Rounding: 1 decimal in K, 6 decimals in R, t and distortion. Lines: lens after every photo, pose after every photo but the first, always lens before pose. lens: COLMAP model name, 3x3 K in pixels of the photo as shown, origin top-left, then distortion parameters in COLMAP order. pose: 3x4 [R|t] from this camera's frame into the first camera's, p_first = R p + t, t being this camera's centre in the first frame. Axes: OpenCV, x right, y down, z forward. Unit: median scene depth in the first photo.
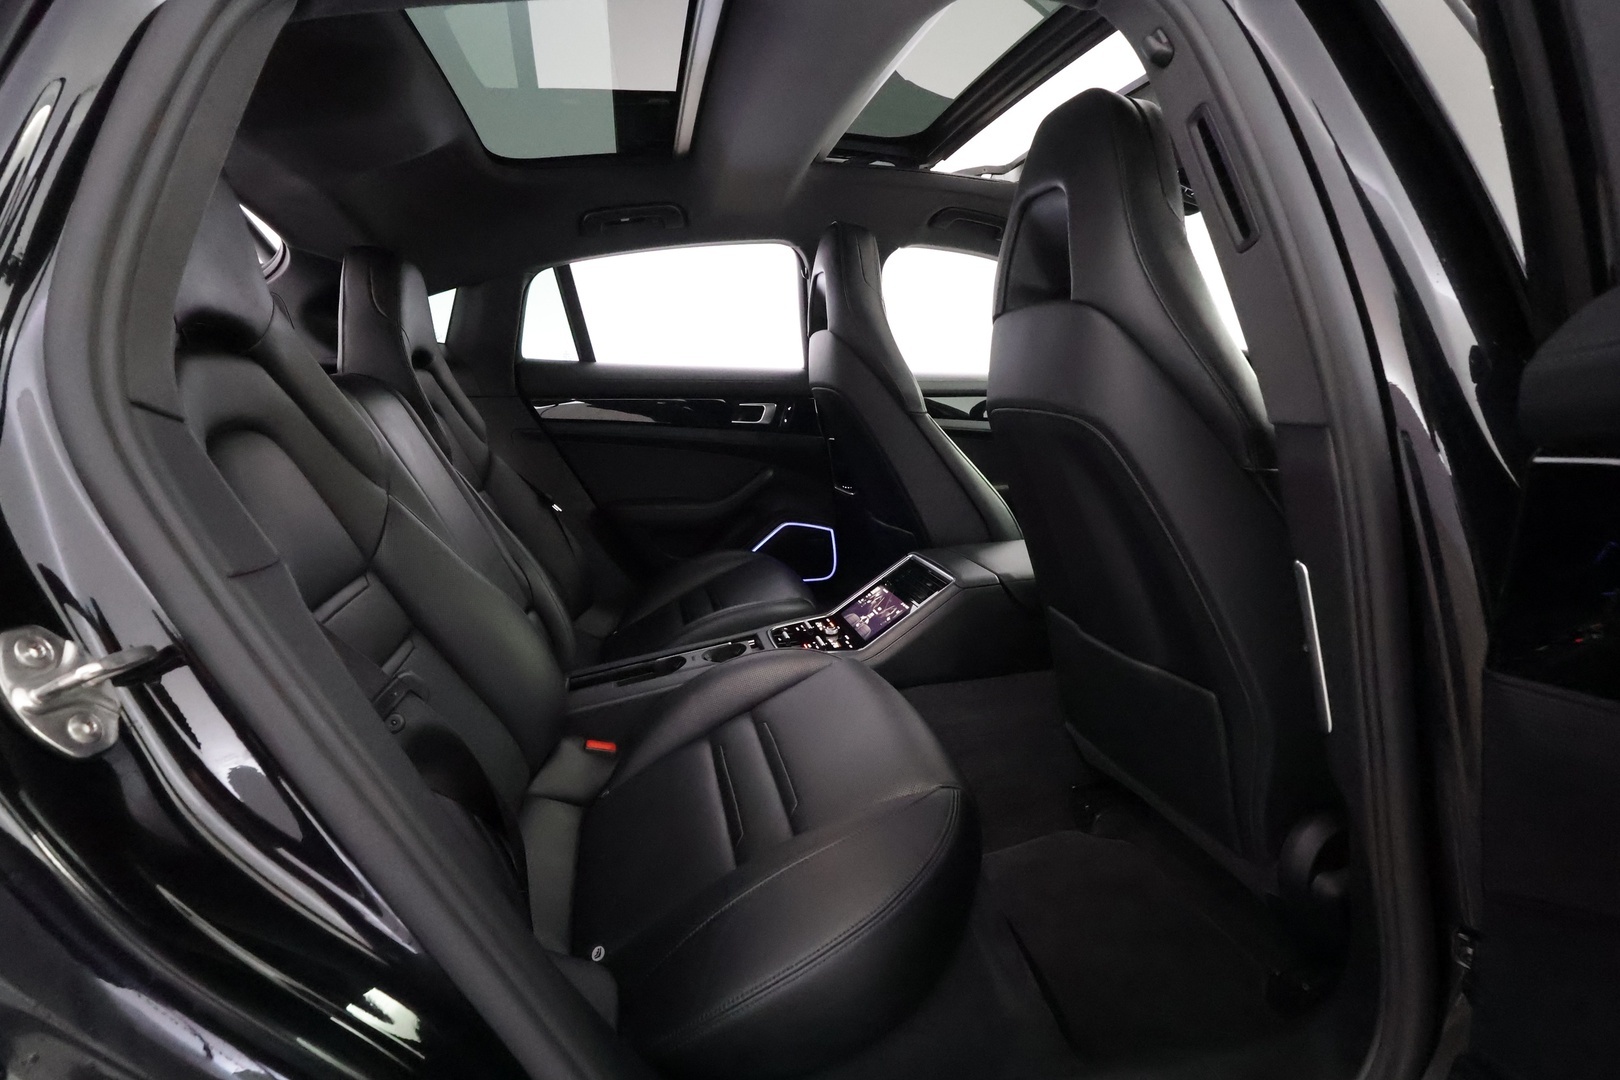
lens RADIAL K [[748.6, 0, 810.0], [0, 748.6, 540.0], [0, 0, 1]] dist [0.001524, 0.000500]
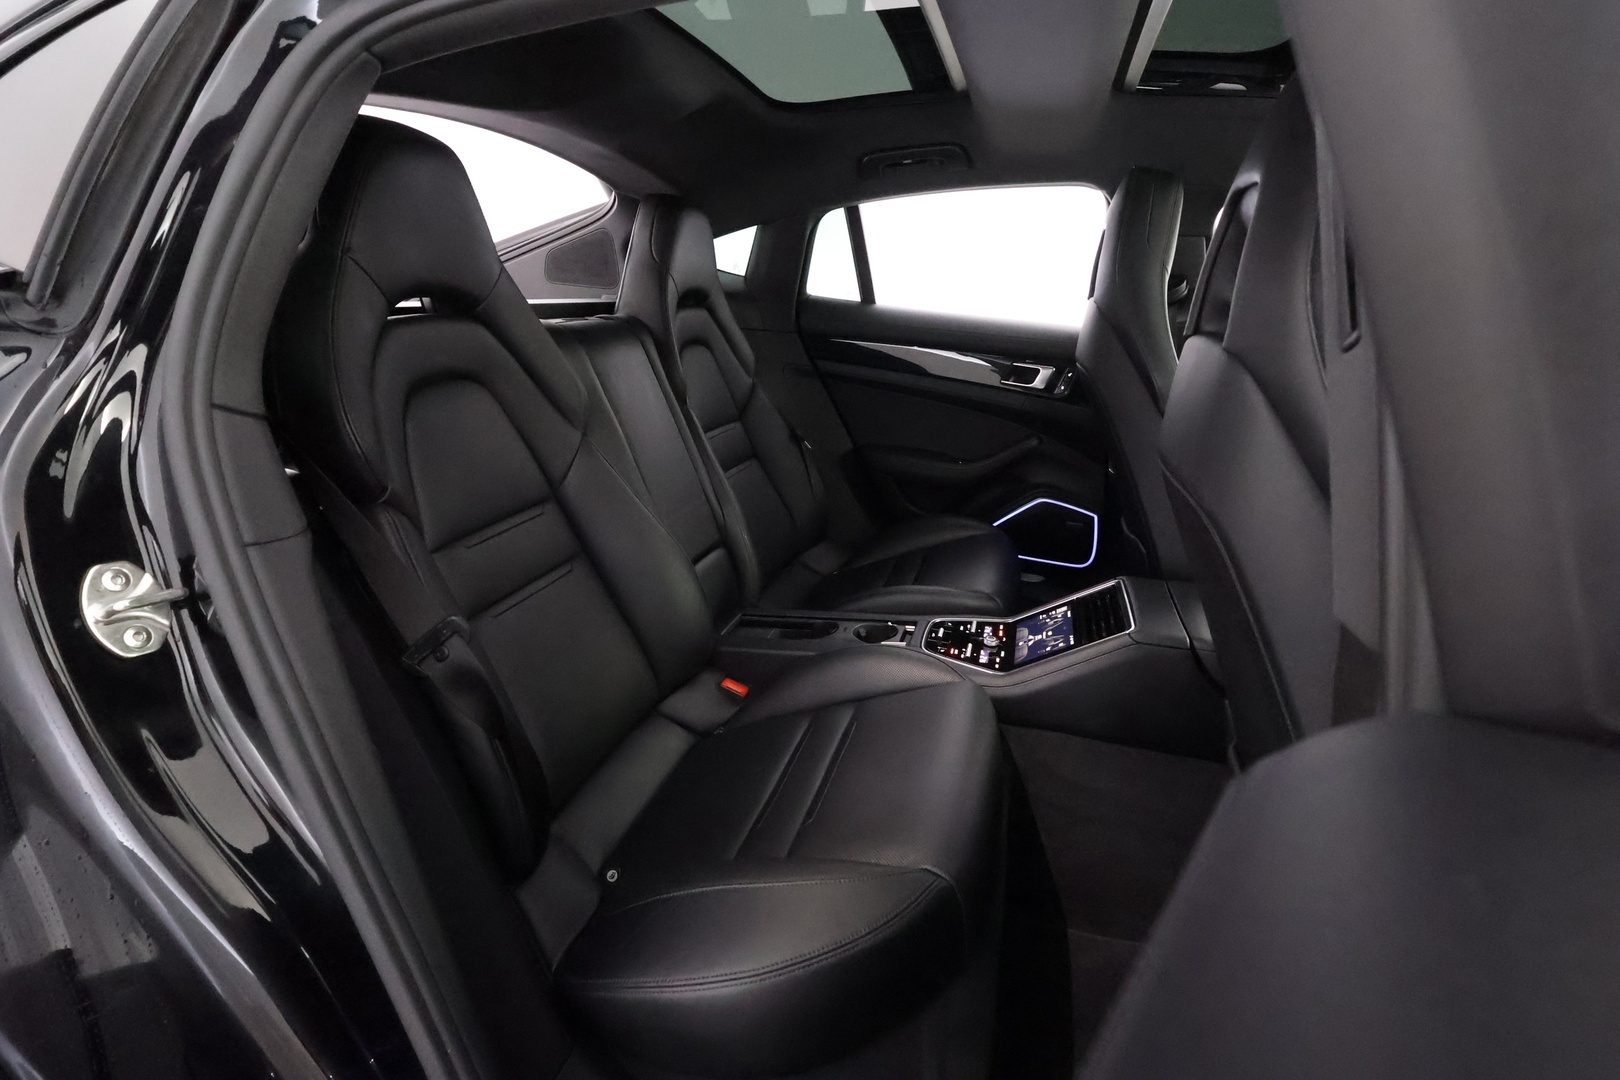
lens RADIAL K [[748.6, 0, 810.0], [0, 748.6, 540.0], [0, 0, 1]] dist [0.001524, 0.000500]
pose [[0.868408, 0.228268, -0.440184, 0.192960], [-0.175102, 0.971715, 0.158462, -0.097827], [0.463905, -0.060532, 0.883815, 0.077924]]
